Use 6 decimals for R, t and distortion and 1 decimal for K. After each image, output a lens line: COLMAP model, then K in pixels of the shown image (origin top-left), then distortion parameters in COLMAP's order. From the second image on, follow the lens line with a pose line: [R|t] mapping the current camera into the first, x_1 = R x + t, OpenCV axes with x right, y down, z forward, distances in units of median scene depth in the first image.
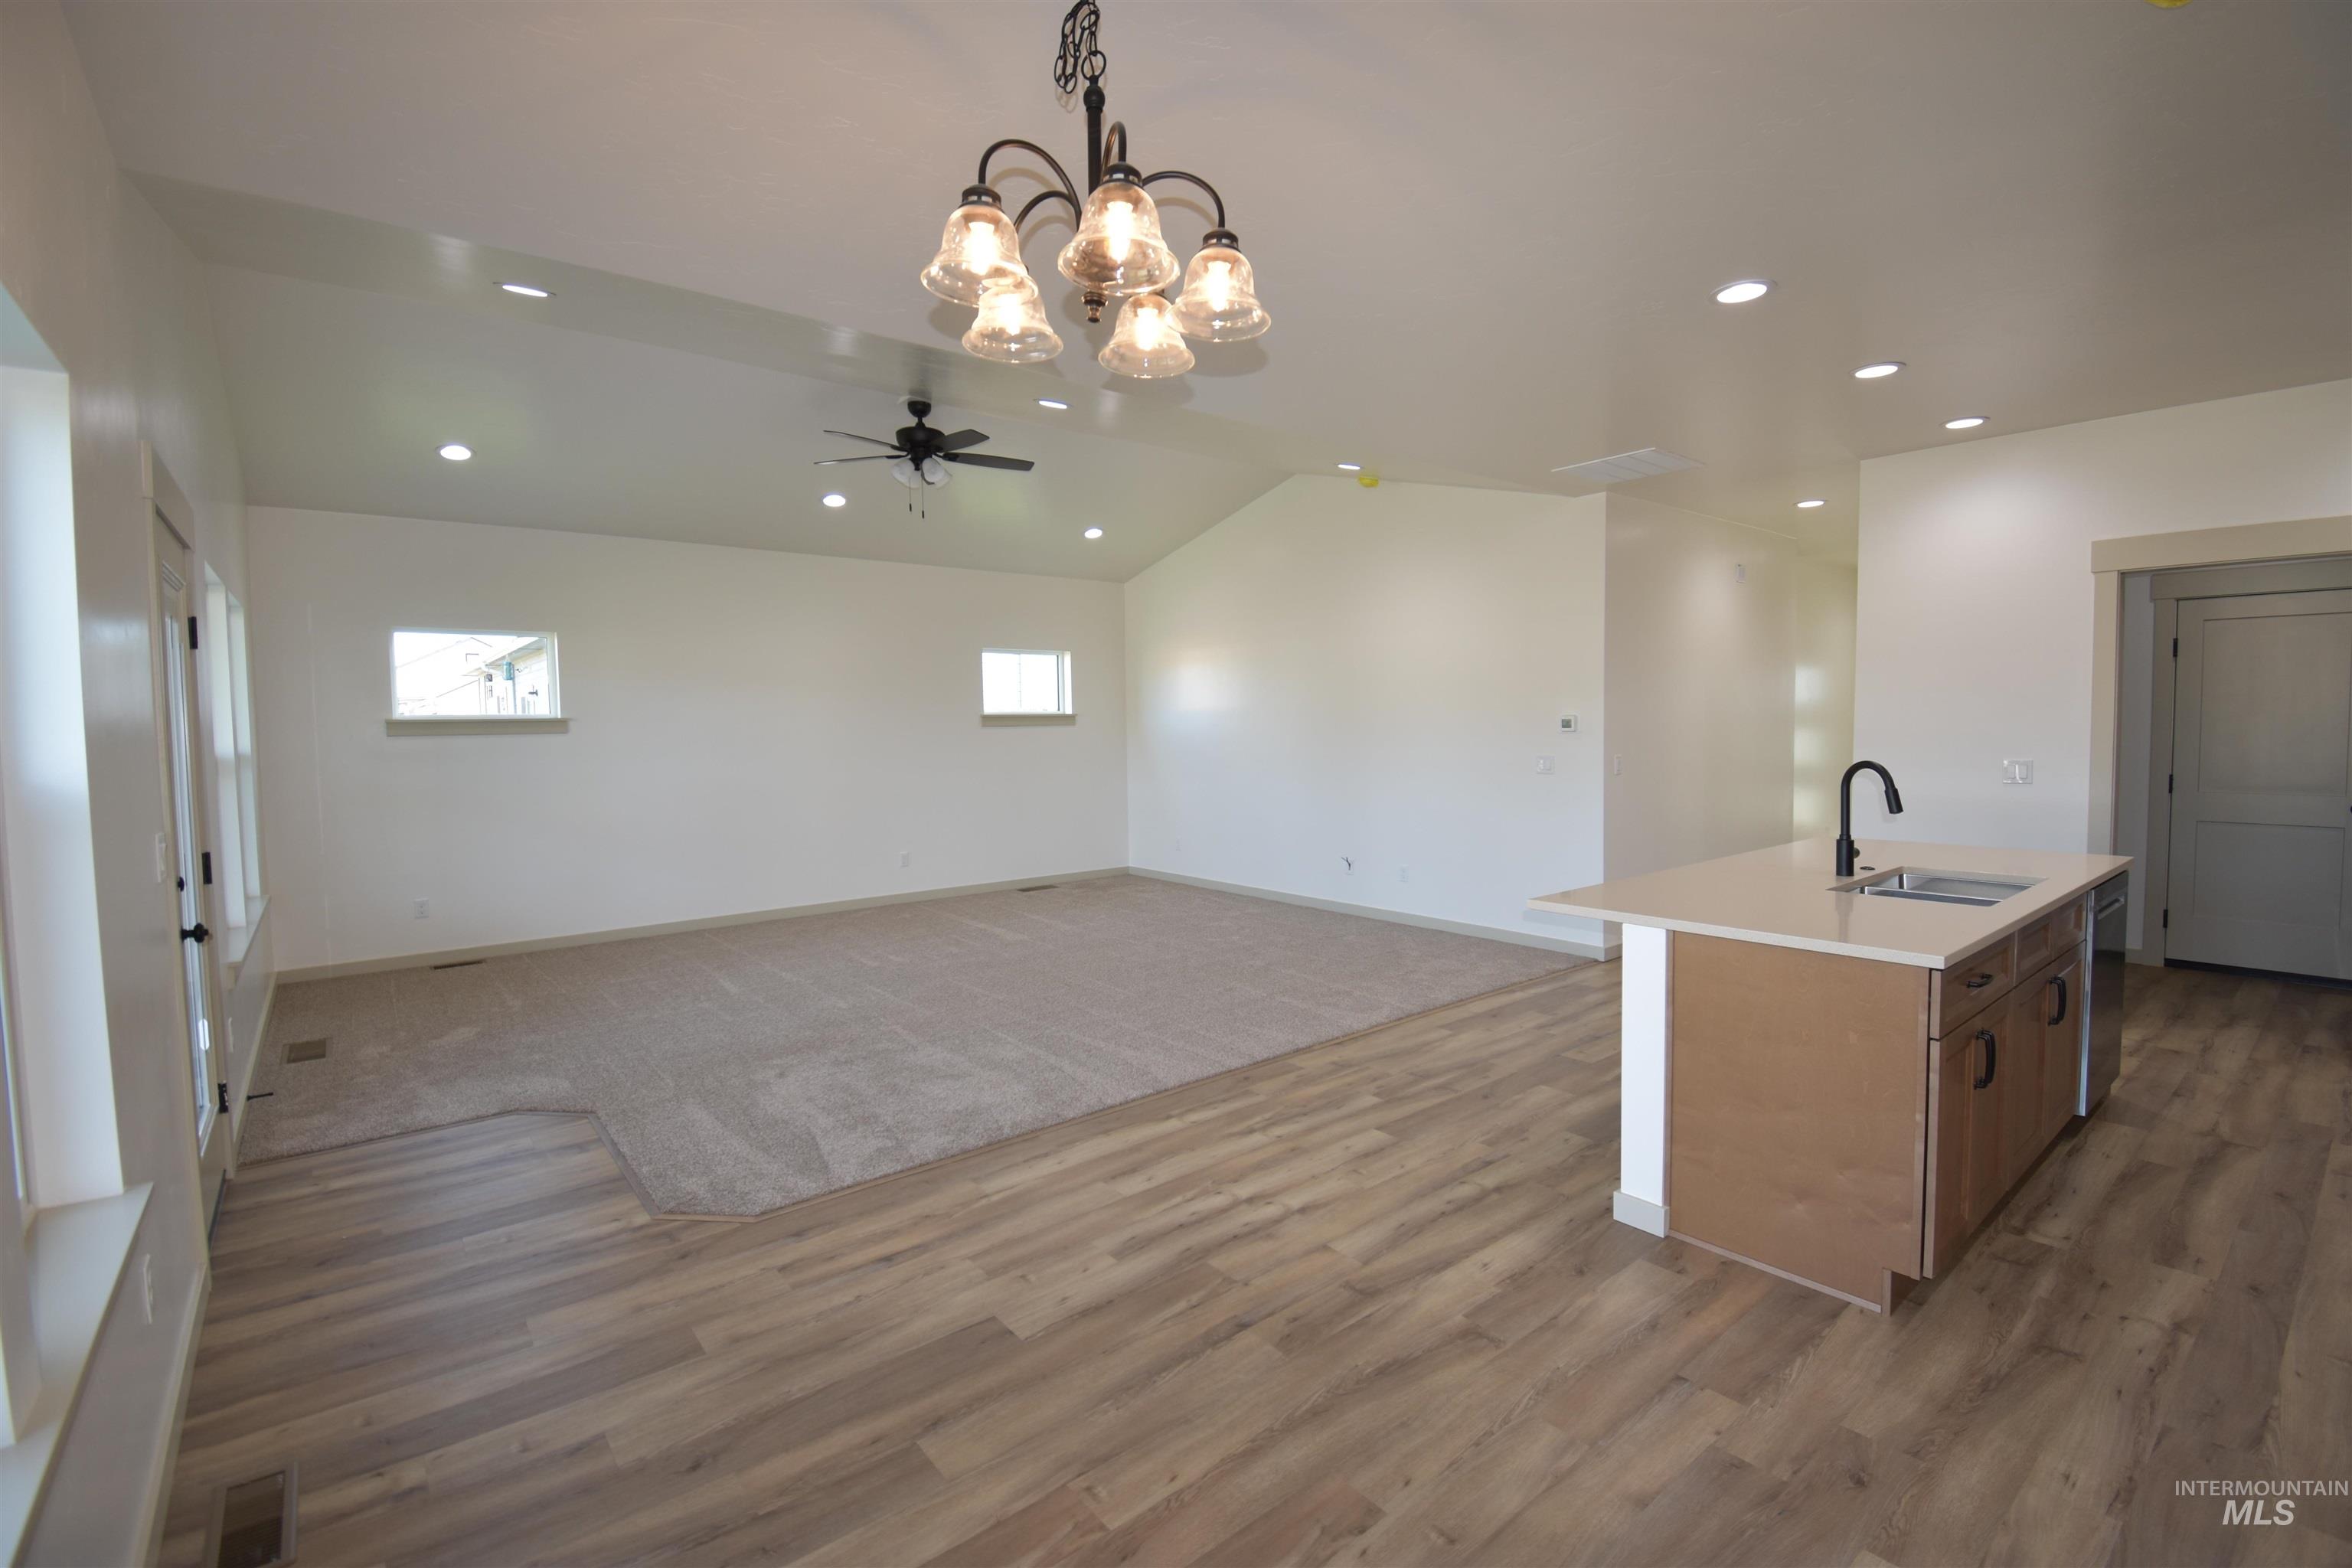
lens RADIAL K [[1028.6, 0, 1177.8], [0, 1028.6, 777.0], [0, 0, 1]] dist [0.008481, -0.018545]
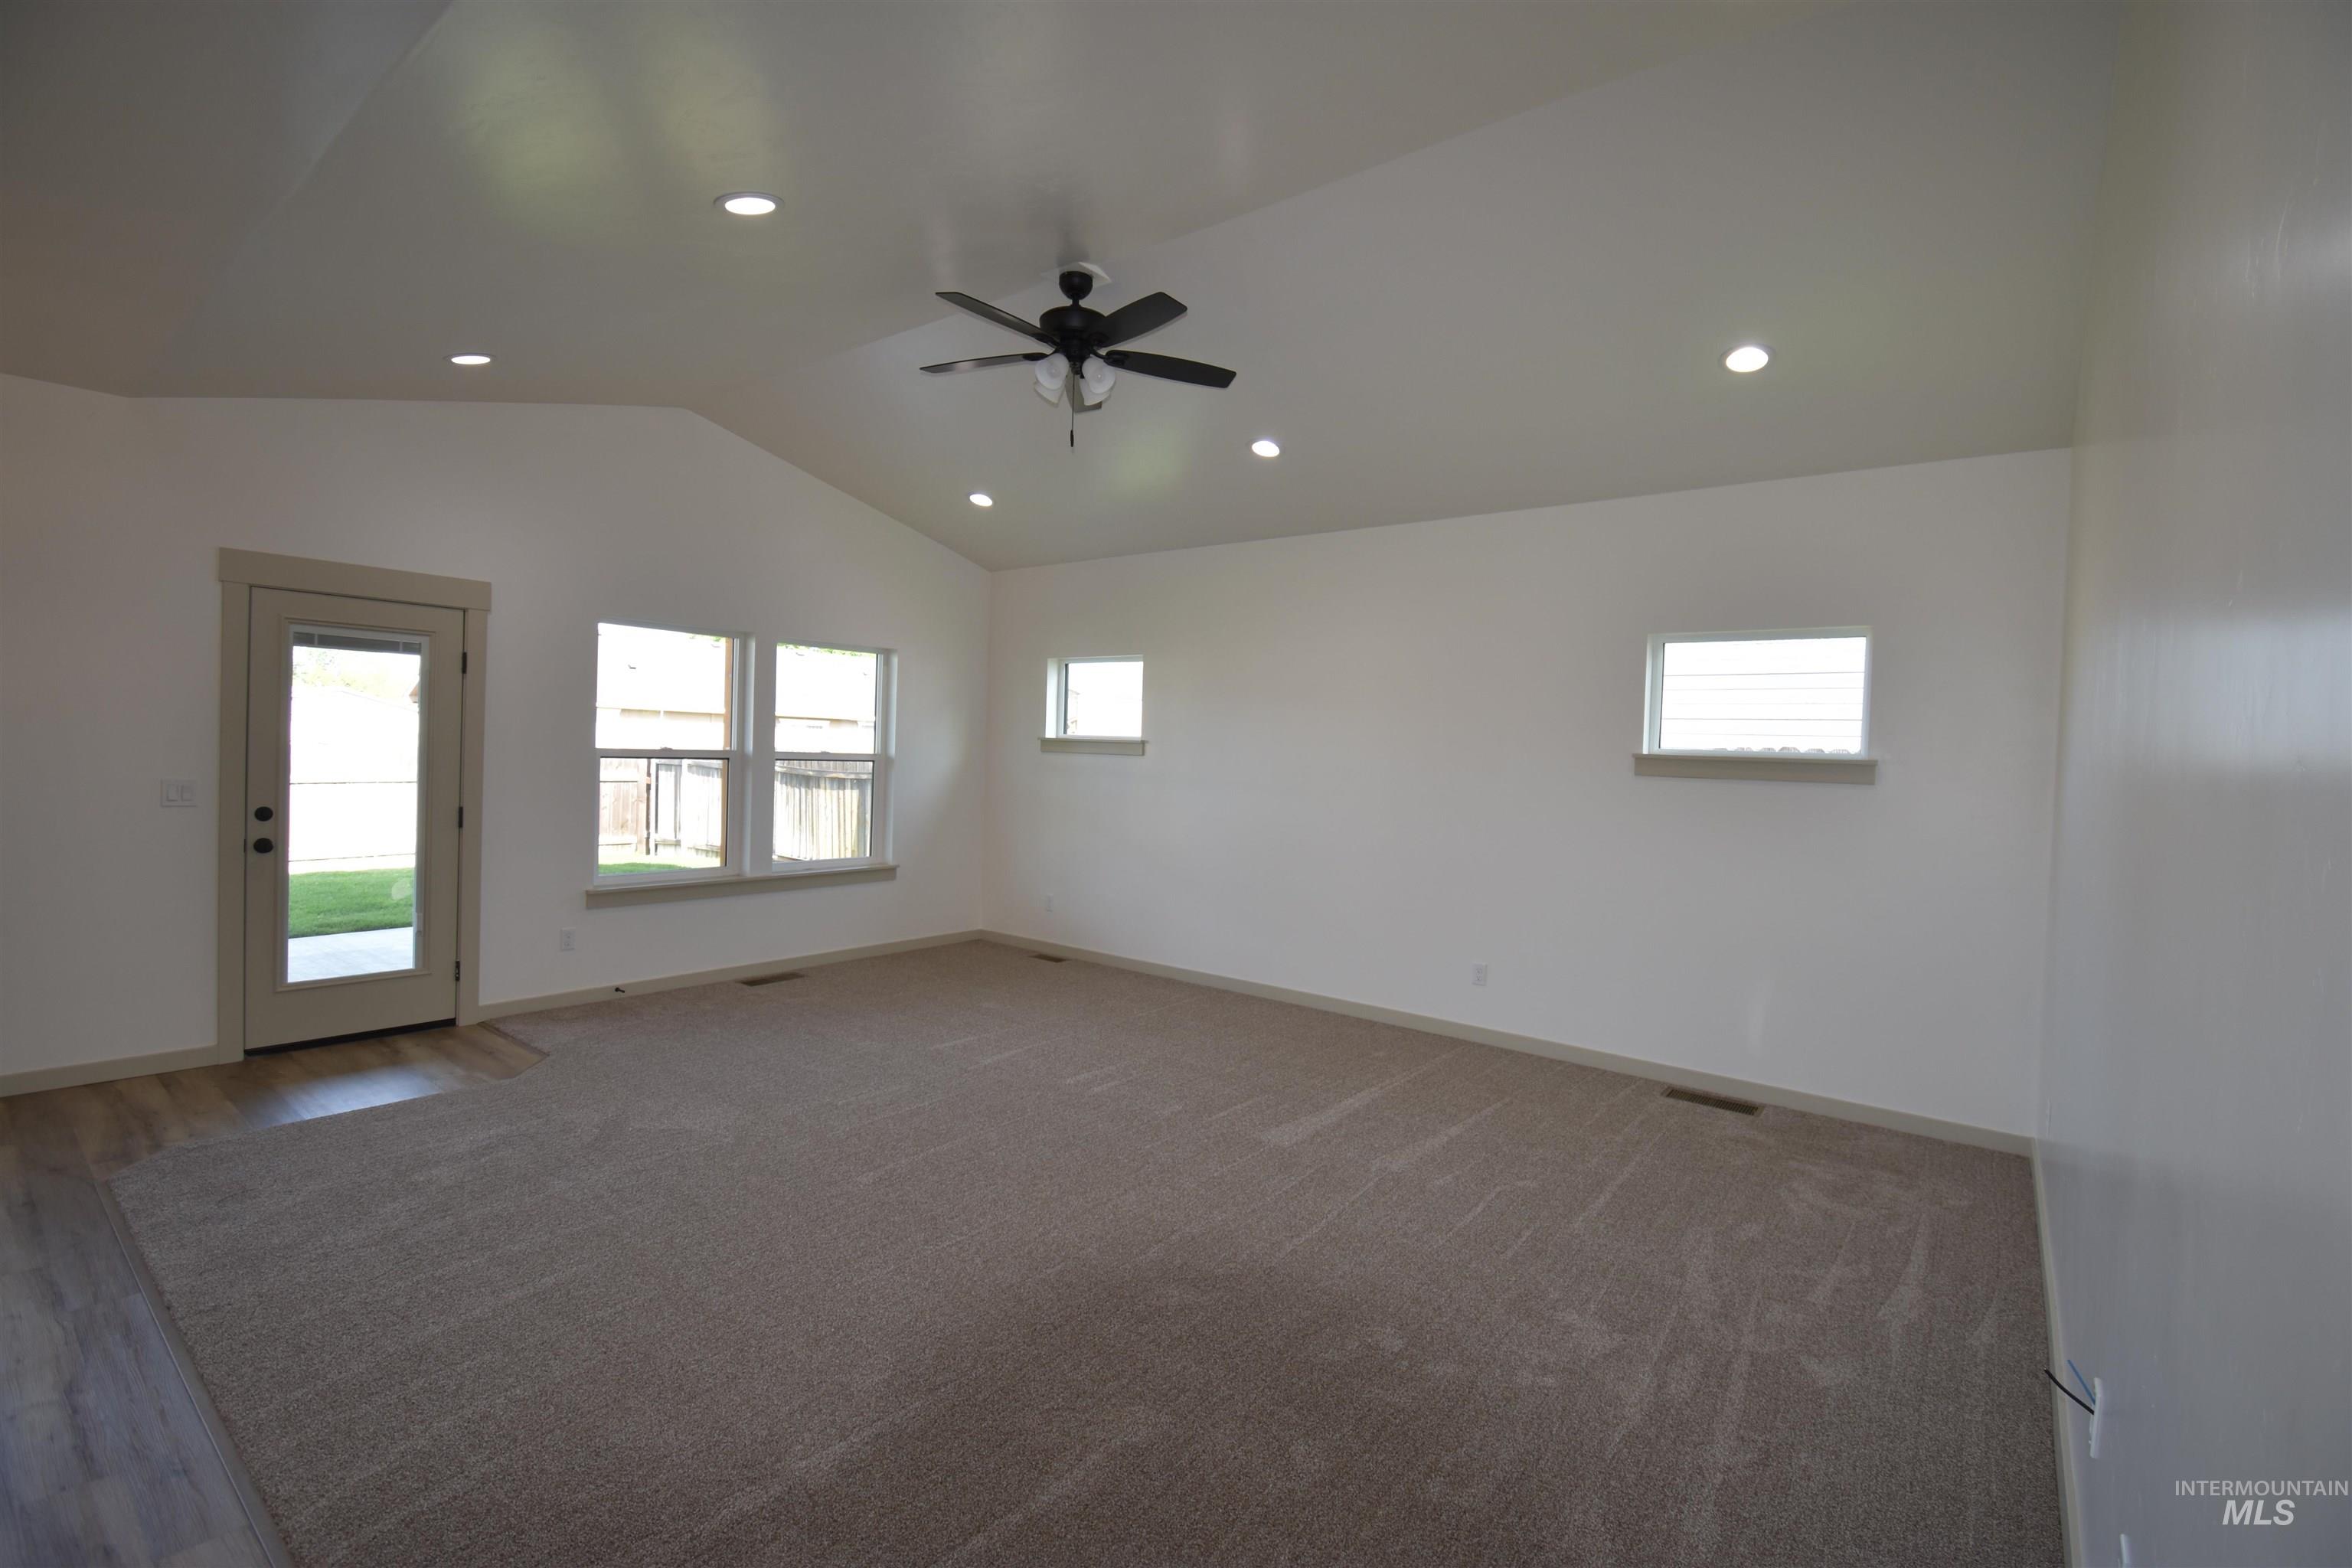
lens RADIAL K [[1028.6, 0, 1187.5], [0, 1028.6, 778.1], [0, 0, 1]] dist [0.008481, -0.018545]
pose [[0.233390, 0.050488, -0.971072, 0.791487], [-0.090301, 0.995461, 0.030052, -0.111589], [0.968181, 0.080675, 0.236890, 1.706597]]
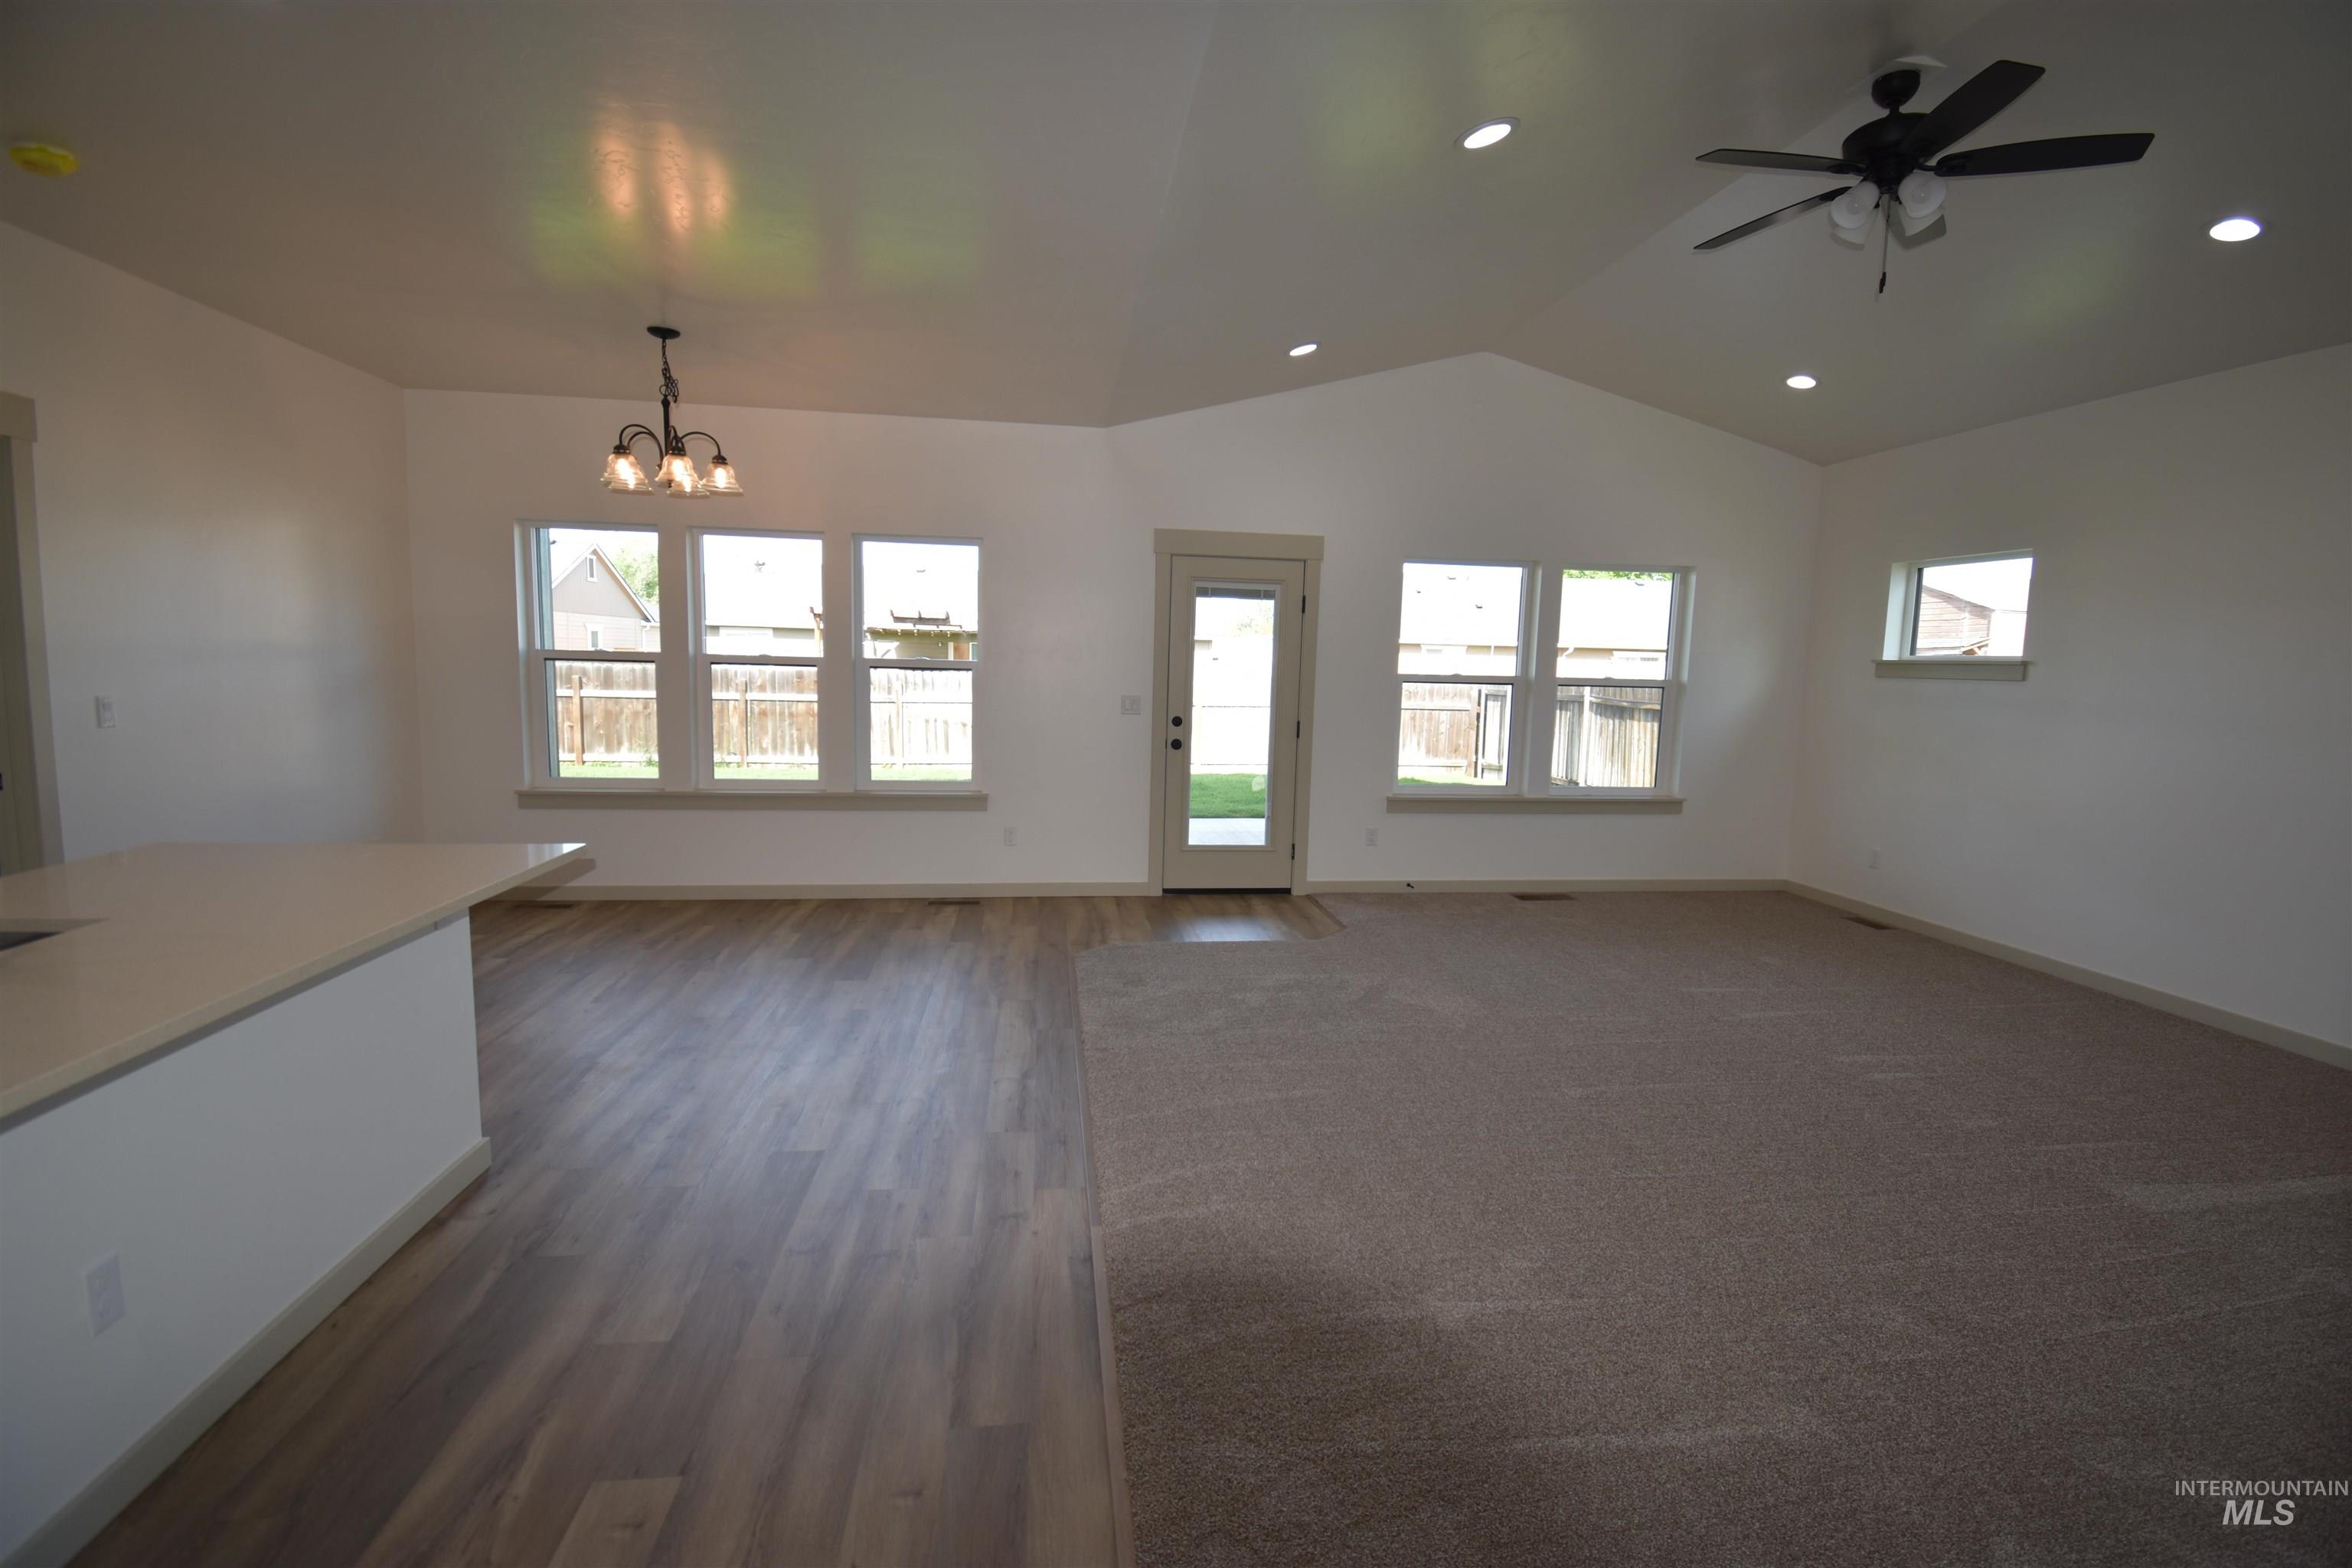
lens RADIAL K [[1028.6, 0, 1183.3], [0, 1028.6, 780.4], [0, 0, 1]] dist [0.008481, -0.018545]
pose [[-0.517453, 0.102616, -0.849537, 0.794895], [-0.062859, 0.985543, 0.157331, -0.103177], [0.853400, 0.134812, -0.503522, 1.819257]]
